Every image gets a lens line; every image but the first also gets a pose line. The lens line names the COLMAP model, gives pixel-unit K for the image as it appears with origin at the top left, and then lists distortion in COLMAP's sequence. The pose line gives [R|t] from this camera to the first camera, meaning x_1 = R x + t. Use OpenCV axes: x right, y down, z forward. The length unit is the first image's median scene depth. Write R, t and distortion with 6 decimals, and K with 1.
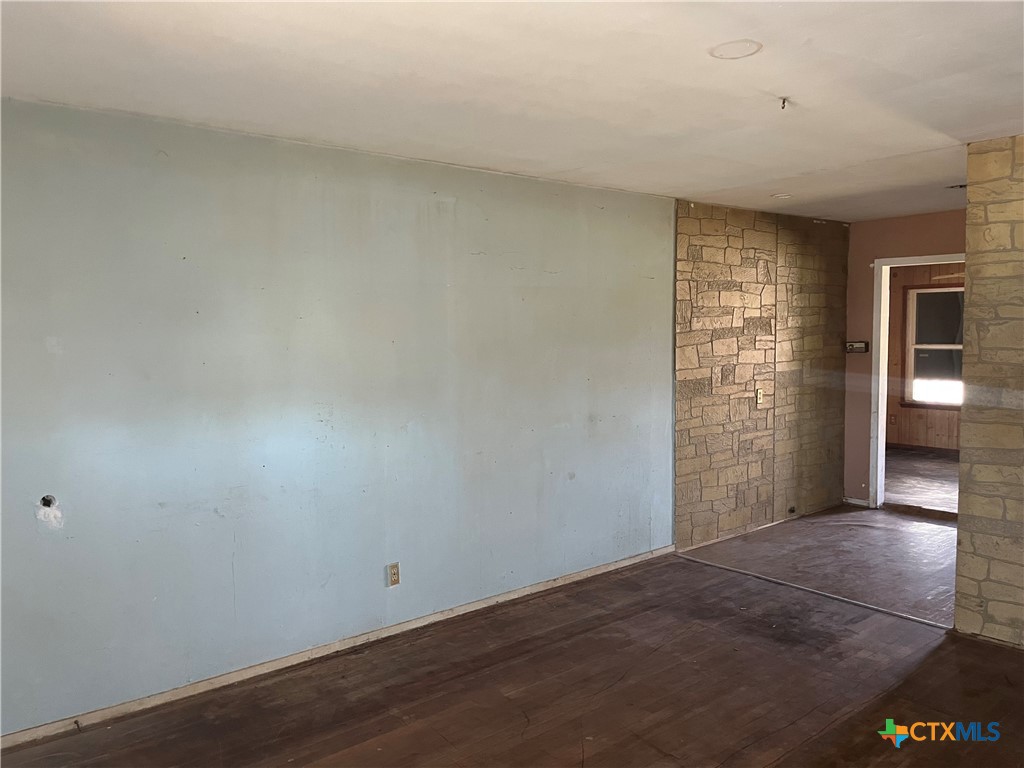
lens RADIAL K [[775.6, 0, 506.4], [0, 775.6, 386.0], [0, 0, 1]] dist [0.057675, -0.054586]
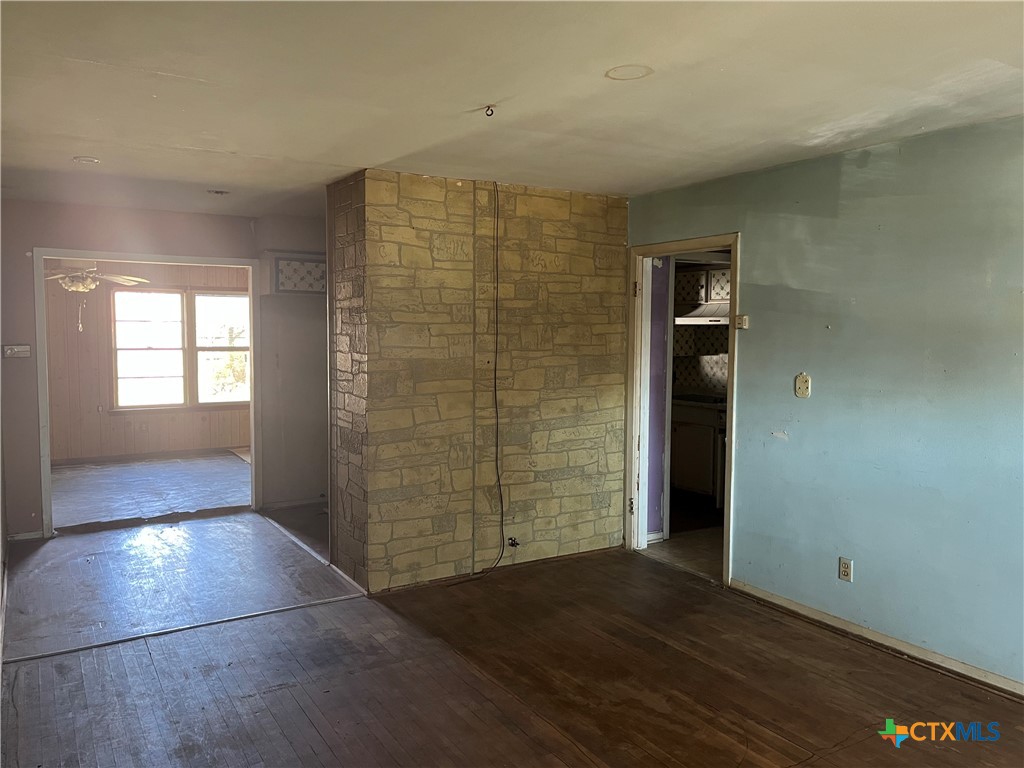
lens RADIAL K [[775.6, 0, 504.8], [0, 775.6, 385.9], [0, 0, 1]] dist [0.057675, -0.054586]
pose [[0.149349, -0.062538, 0.986805, -0.529371], [0.068100, 0.996279, 0.052832, -0.038999], [-0.986437, 0.059311, 0.153052, 0.650251]]
